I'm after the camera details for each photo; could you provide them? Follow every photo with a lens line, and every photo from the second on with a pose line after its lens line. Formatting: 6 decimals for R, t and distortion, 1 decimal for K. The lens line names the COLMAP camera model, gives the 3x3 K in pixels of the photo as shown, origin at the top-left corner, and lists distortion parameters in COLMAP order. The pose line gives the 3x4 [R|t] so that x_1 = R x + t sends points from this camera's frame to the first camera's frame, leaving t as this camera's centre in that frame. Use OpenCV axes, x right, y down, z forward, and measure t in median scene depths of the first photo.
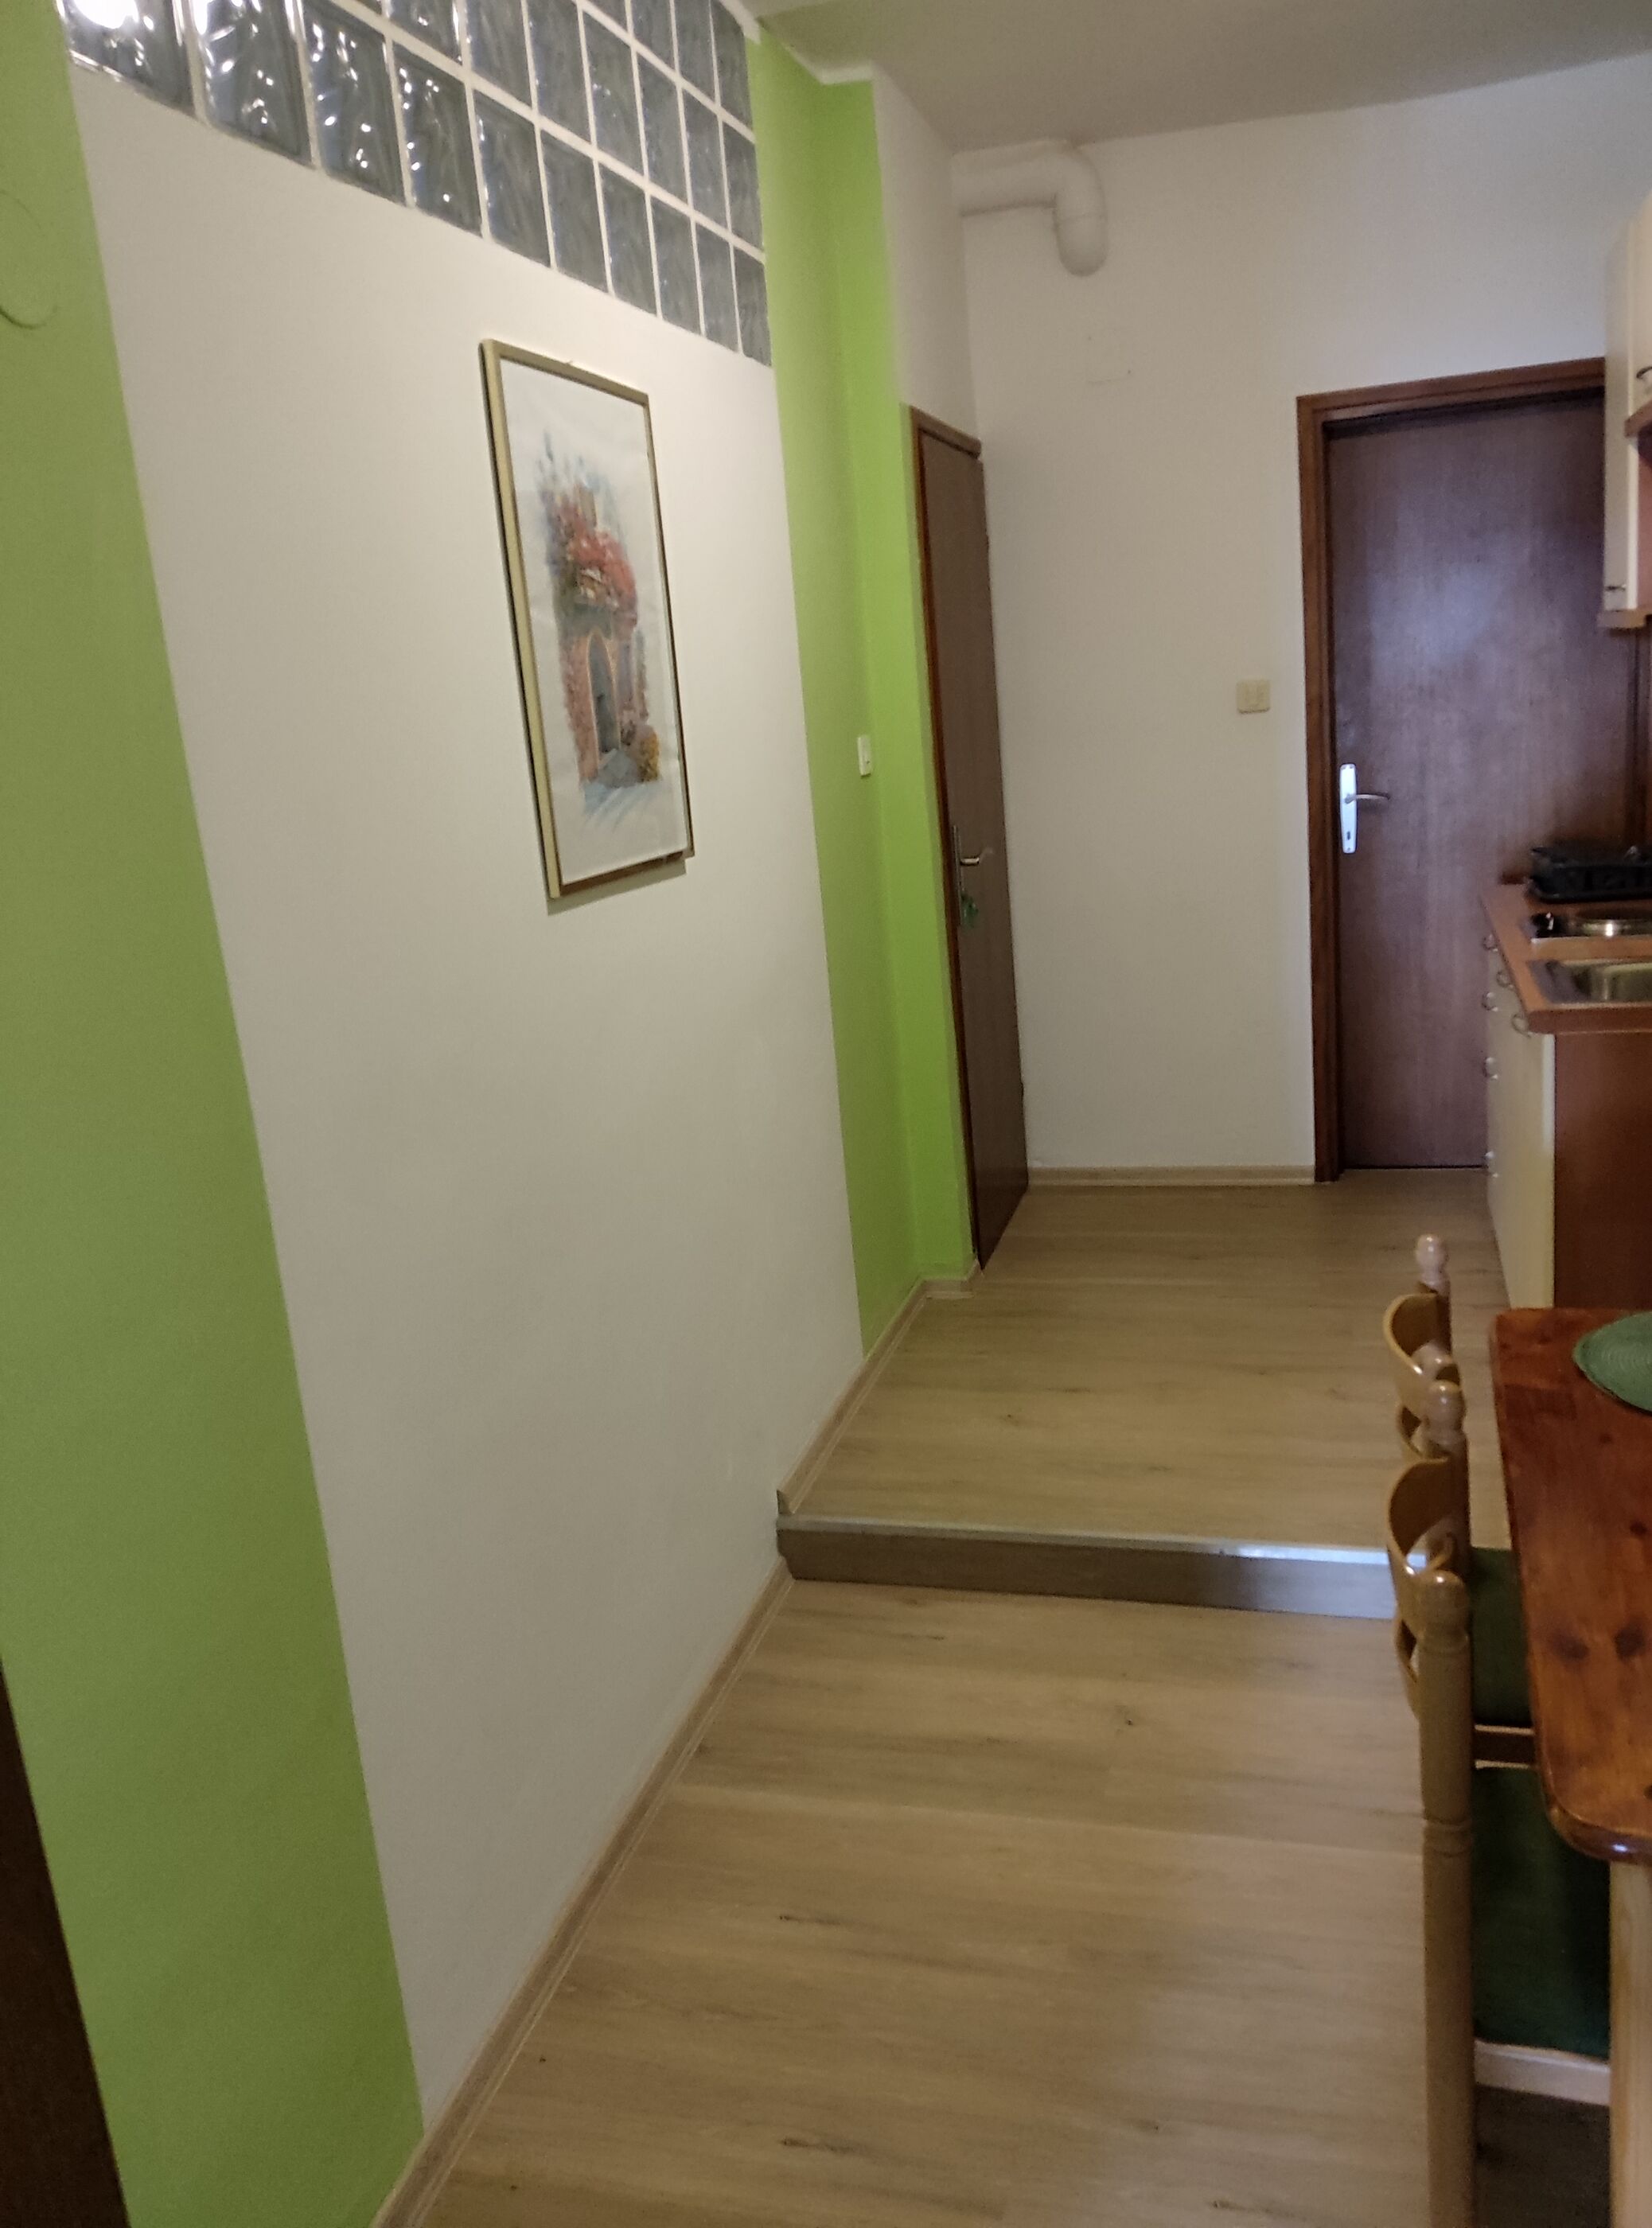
lens RADIAL K [[1795.7, 0, 832.5], [0, 1795.7, 1110.6], [0, 0, 1]] dist [0.114083, -0.214808]
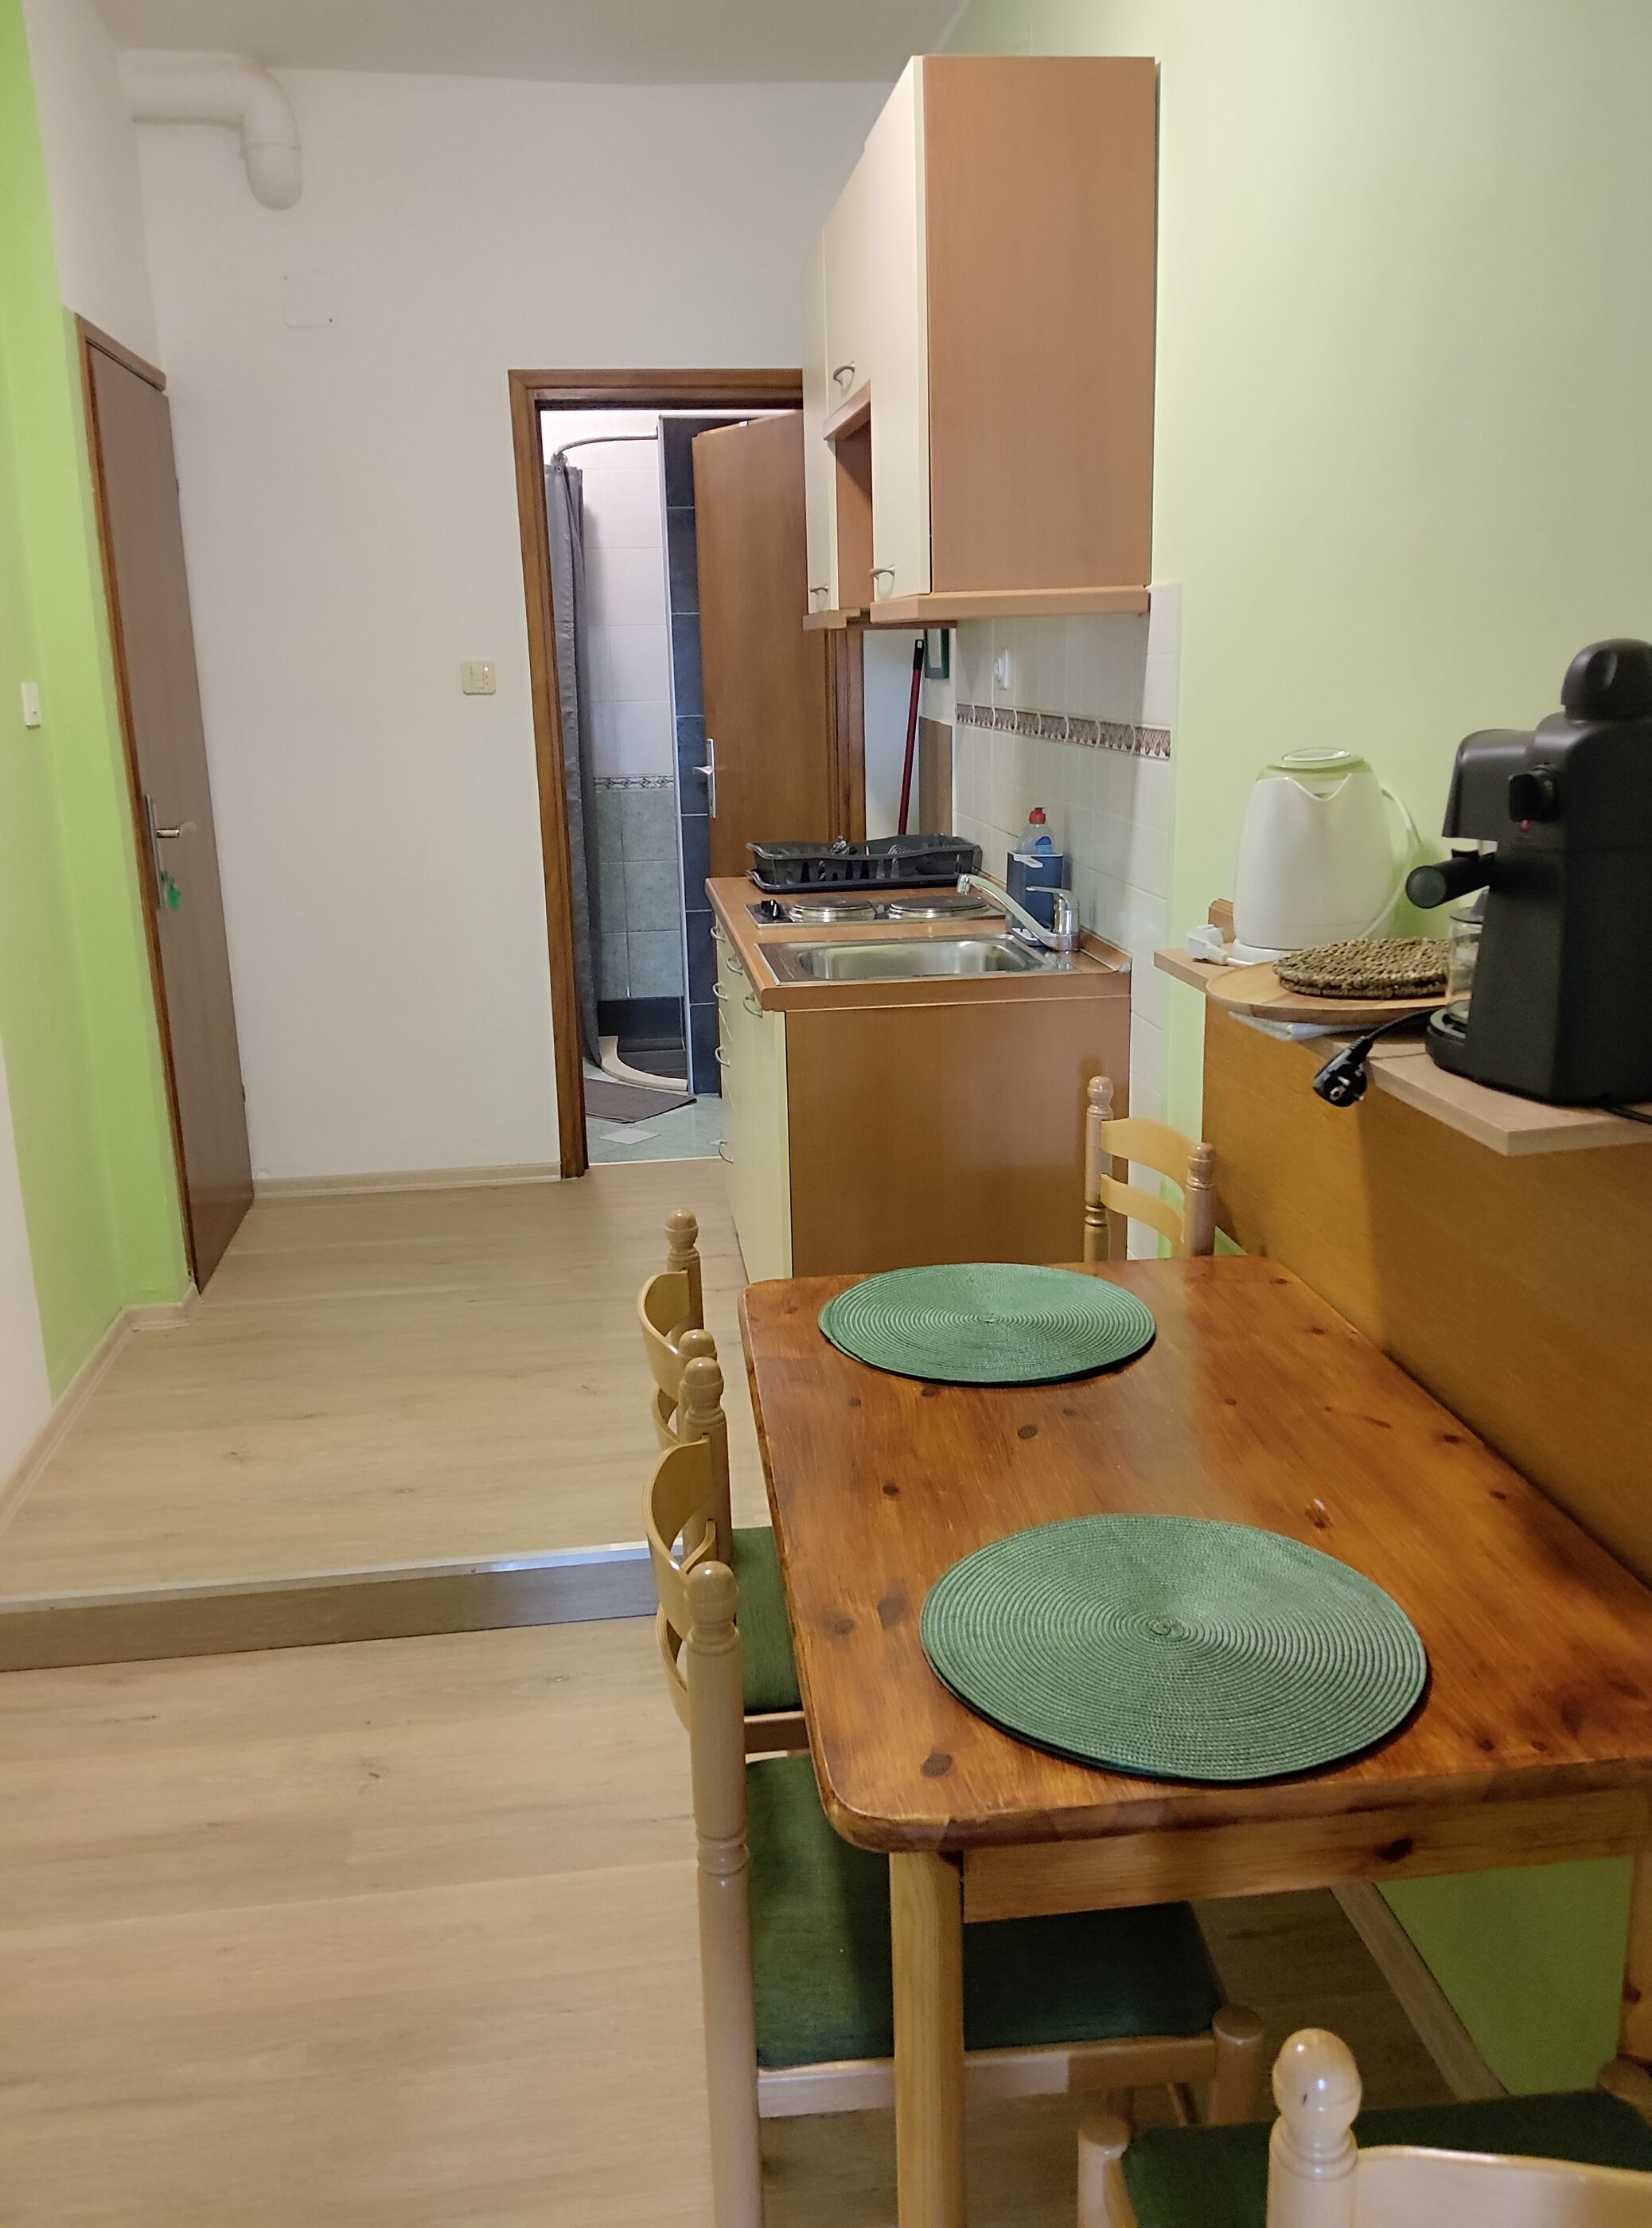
lens RADIAL K [[1795.7, 0, 832.5], [0, 1795.7, 1110.6], [0, 0, 1]] dist [0.114083, -0.214808]
pose [[0.915636, -0.030156, 0.400876, 0.017622], [0.034162, 0.999412, -0.002849, 0.016038], [-0.400555, 0.016303, 0.916128, 0.070309]]
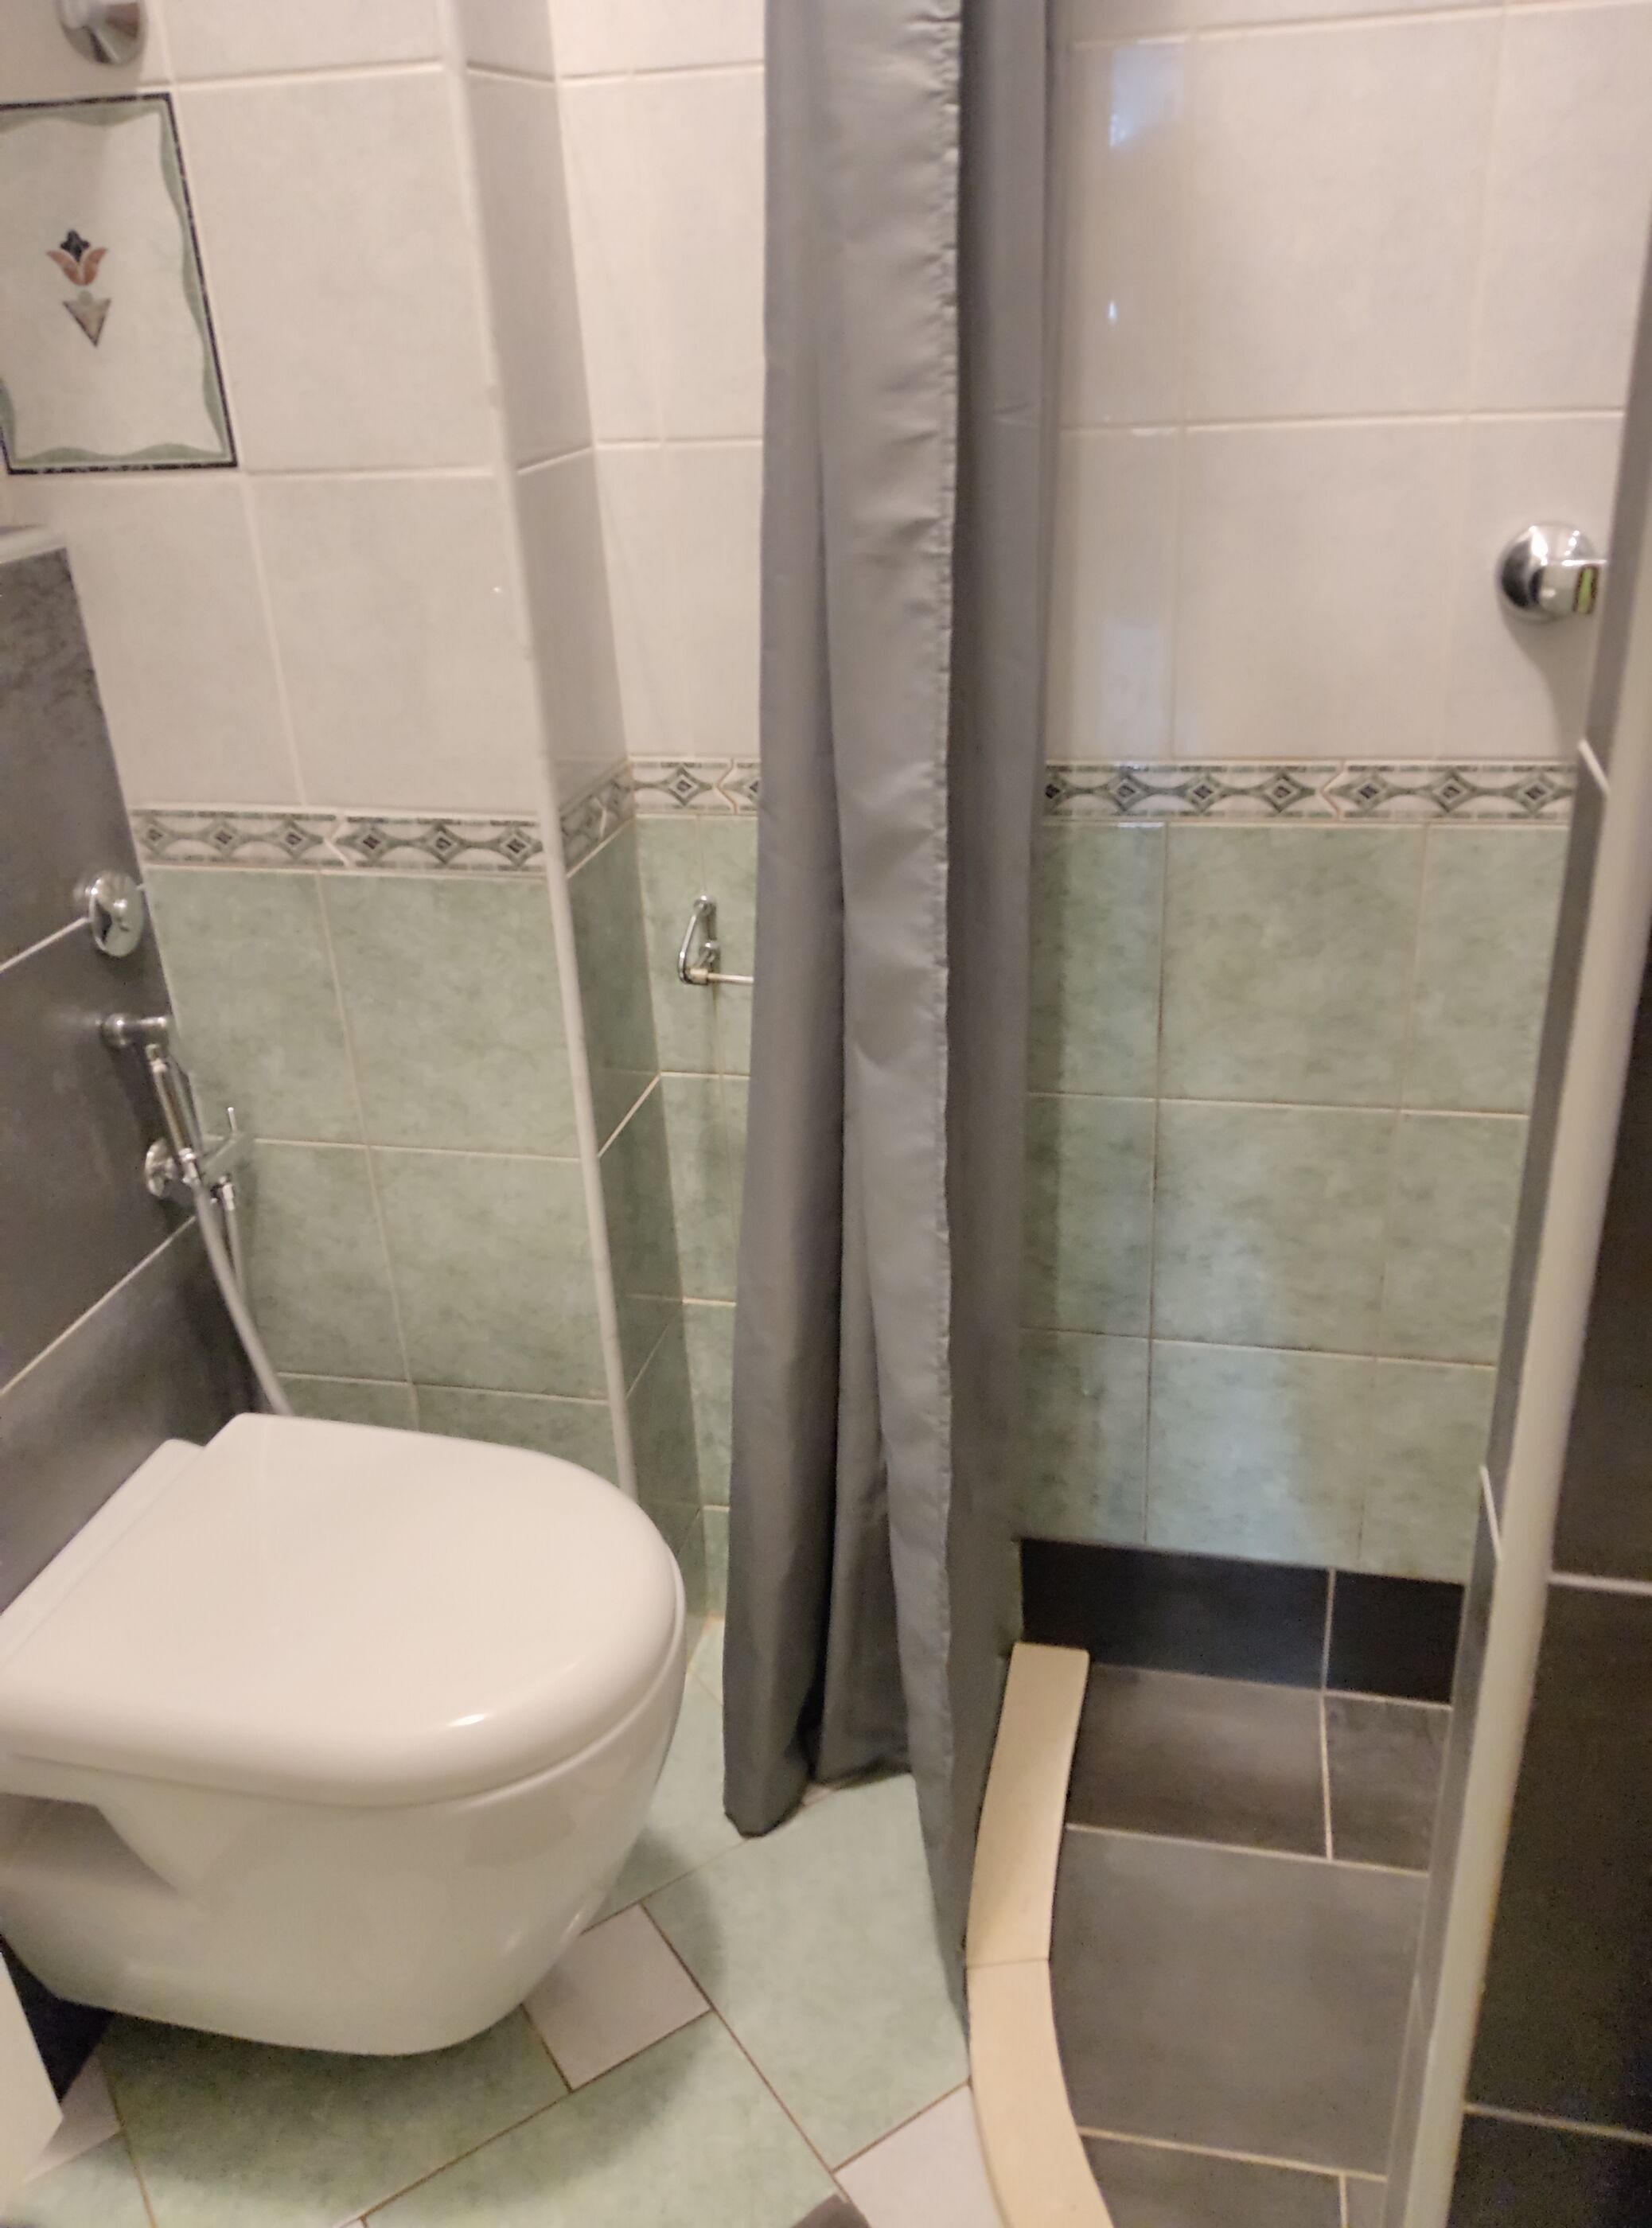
lens RADIAL K [[1795.7, 0, 832.5], [0, 1795.7, 1110.6], [0, 0, 1]] dist [0.114083, -0.214808]
pose [[0.997339, 0.008672, 0.072392, 0.356744], [-0.024619, 0.974638, 0.222428, -0.265222], [-0.068627, -0.223618, 0.972258, 1.106923]]
